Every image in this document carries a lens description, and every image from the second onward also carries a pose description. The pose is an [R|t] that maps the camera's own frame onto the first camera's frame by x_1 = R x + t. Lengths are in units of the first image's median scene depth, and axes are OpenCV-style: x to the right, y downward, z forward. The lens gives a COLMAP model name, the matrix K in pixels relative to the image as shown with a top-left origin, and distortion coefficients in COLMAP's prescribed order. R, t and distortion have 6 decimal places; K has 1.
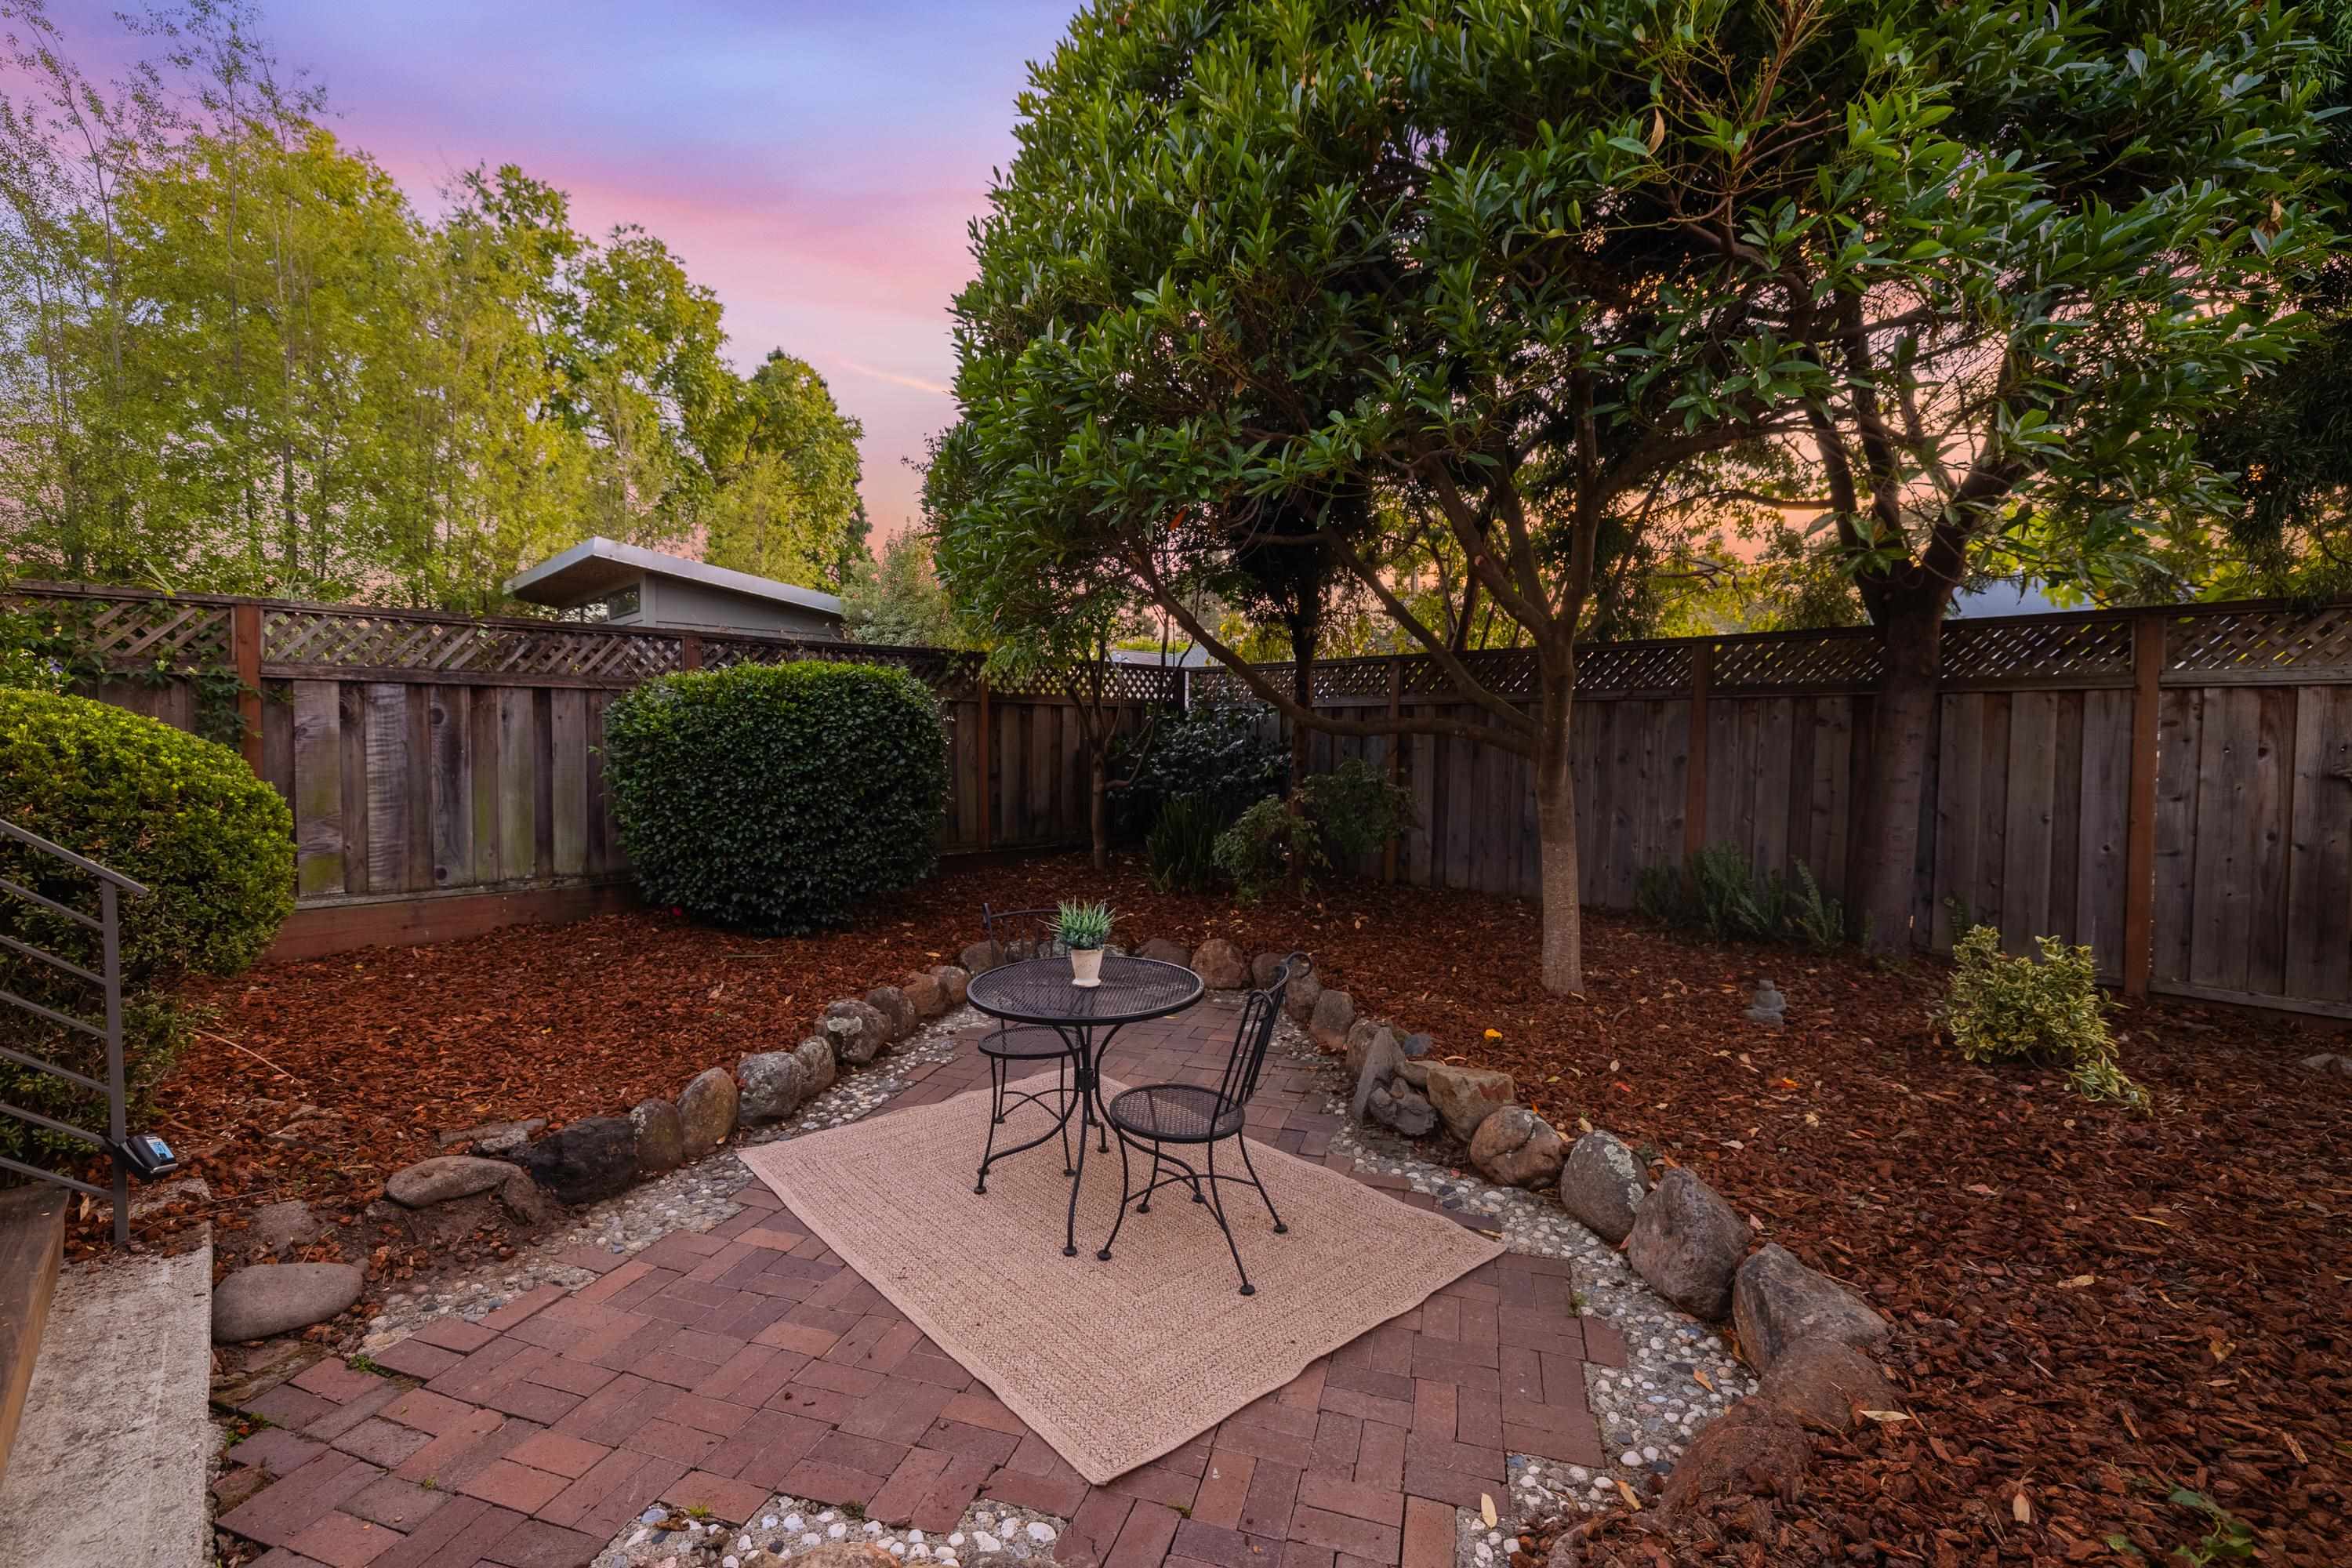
lens RADIAL K [[1017.3, 0, 1163.5], [0, 1017.3, 780.6], [0, 0, 1]] dist [-0.010254, 0.005003]
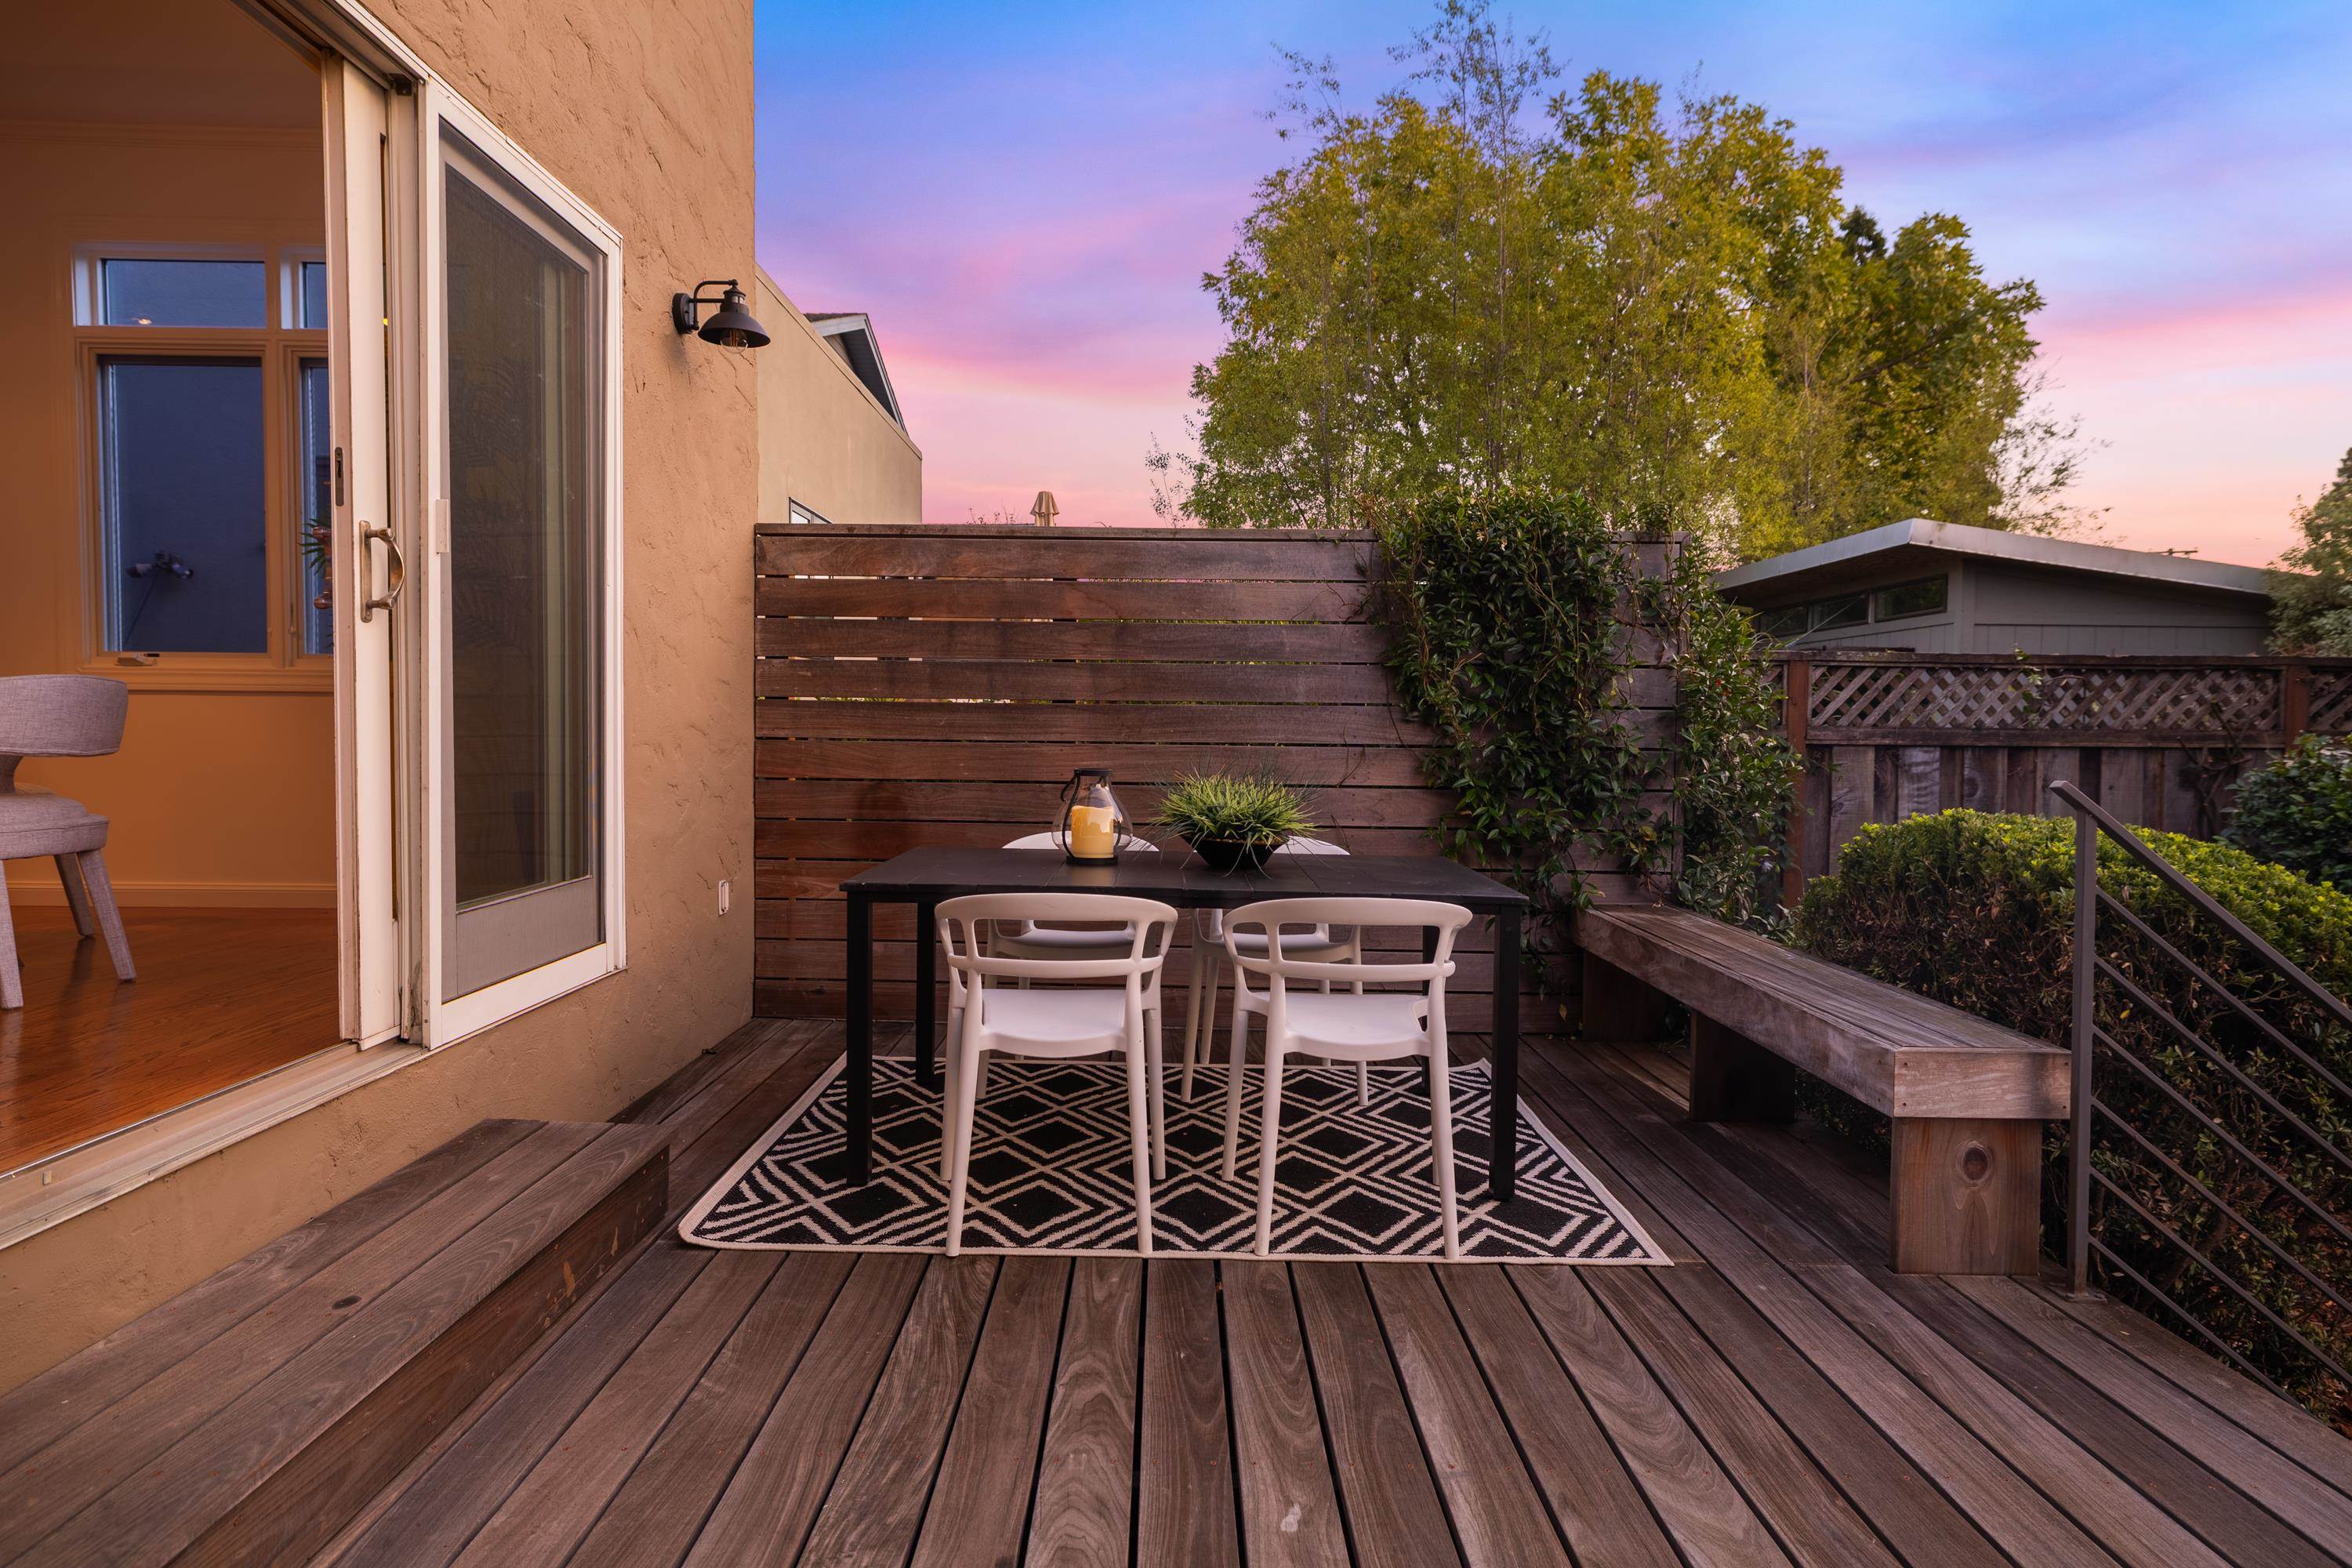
lens RADIAL K [[1339.8, 0, 1143.9], [0, 1339.8, 780.5], [0, 0, 1]] dist [-0.001185, 0.005838]
pose [[0.714688, 0.029248, -0.698831, -0.467018], [-0.034344, 0.999388, 0.006704, -0.055757], [0.698600, 0.019209, 0.715255, -0.207171]]
